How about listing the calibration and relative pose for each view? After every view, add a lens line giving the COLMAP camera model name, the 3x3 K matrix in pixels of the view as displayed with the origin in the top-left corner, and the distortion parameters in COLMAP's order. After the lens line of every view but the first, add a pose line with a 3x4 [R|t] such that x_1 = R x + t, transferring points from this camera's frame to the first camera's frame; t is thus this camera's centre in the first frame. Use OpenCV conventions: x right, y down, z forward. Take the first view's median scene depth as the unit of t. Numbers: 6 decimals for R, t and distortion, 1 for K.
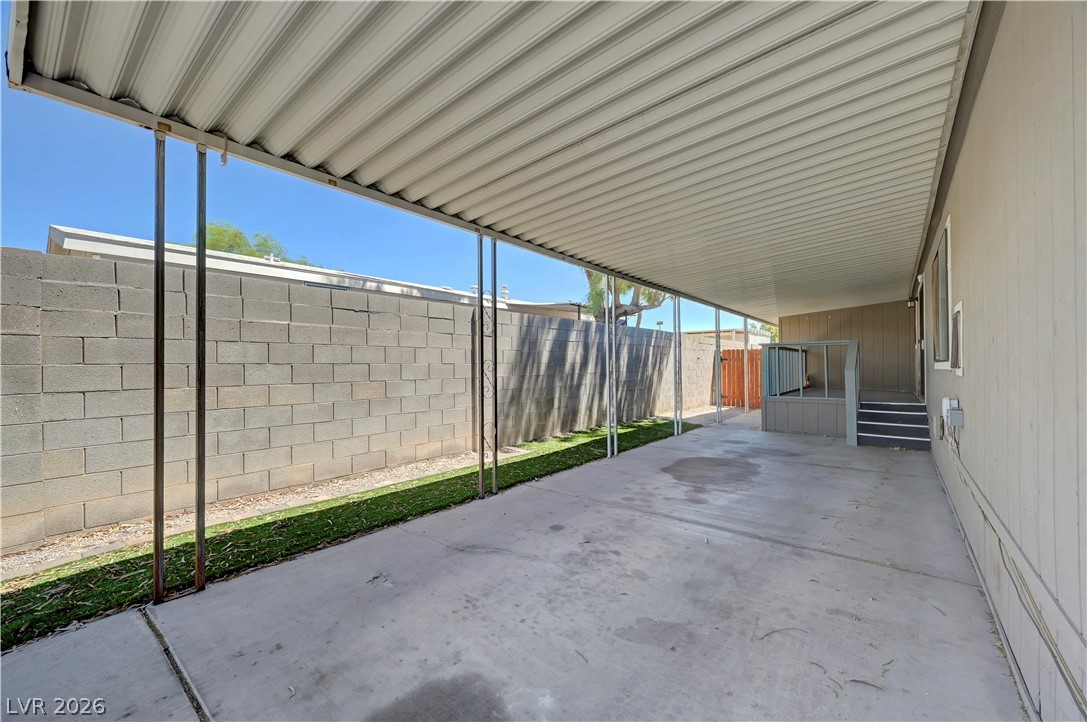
lens RADIAL K [[429.5, 0, 548.8], [0, 429.5, 362.3], [0, 0, 1]] dist [-0.001438, -0.000530]
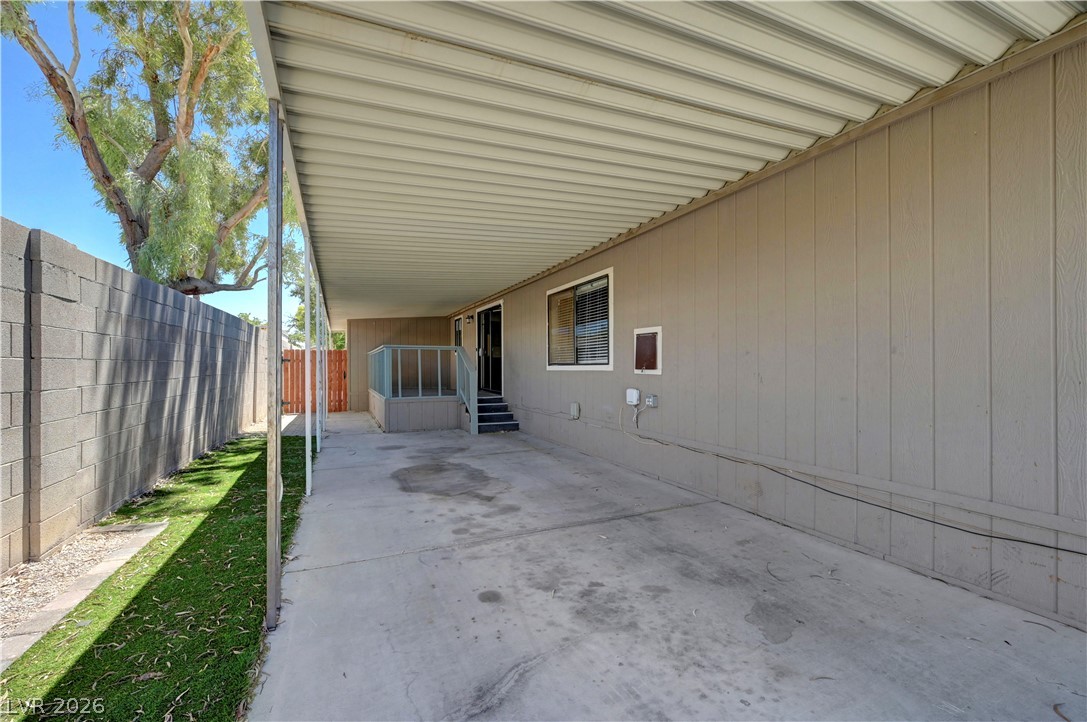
lens RADIAL K [[429.5, 0, 533.9], [0, 429.5, 364.2], [0, 0, 1]] dist [-0.001438, -0.000530]
pose [[0.464145, 0.012070, 0.885677, -0.526174], [-0.010467, 0.999912, -0.008142, 0.013415], [-0.885697, -0.005492, 0.464231, 0.574353]]
